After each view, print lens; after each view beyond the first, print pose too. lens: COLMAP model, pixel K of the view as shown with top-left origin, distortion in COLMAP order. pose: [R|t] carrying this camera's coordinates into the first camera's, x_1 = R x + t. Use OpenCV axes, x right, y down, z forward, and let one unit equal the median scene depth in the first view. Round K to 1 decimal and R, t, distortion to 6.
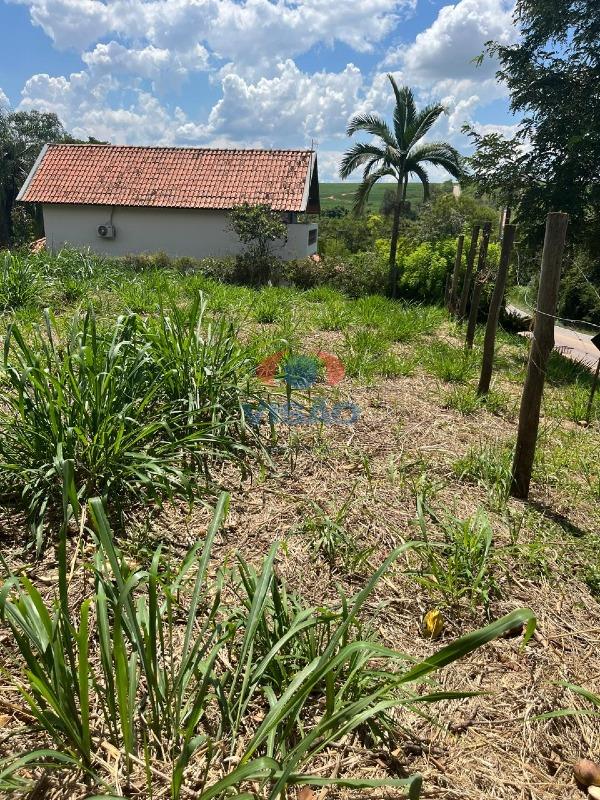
lens RADIAL K [[595.1, 0, 300.0], [0, 595.1, 400.0], [0, 0, 1]] dist [0.031969, -0.062368]
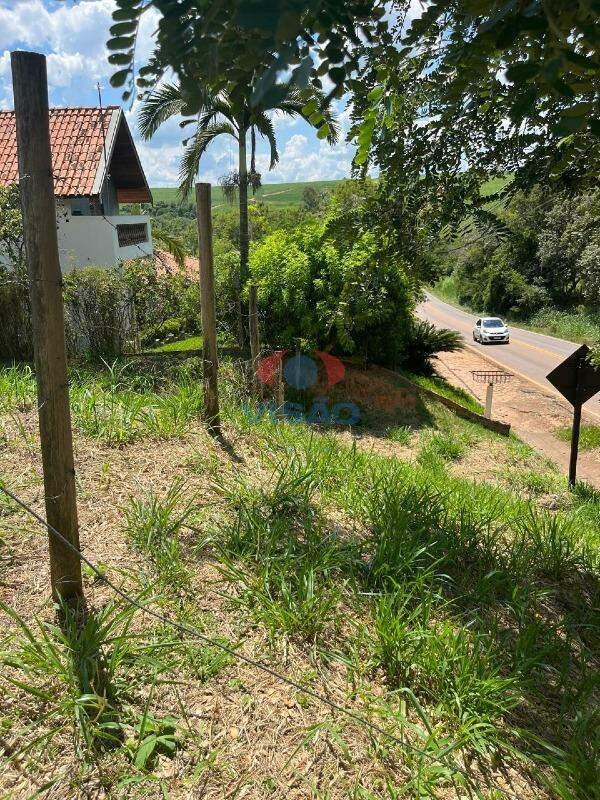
lens RADIAL K [[595.1, 0, 300.0], [0, 595.1, 400.0], [0, 0, 1]] dist [0.031969, -0.062368]
pose [[0.991649, -0.084262, 0.097633, 0.145914], [0.084486, 0.996423, 0.001842, -0.076984], [-0.097439, 0.006422, 0.995221, 0.339194]]
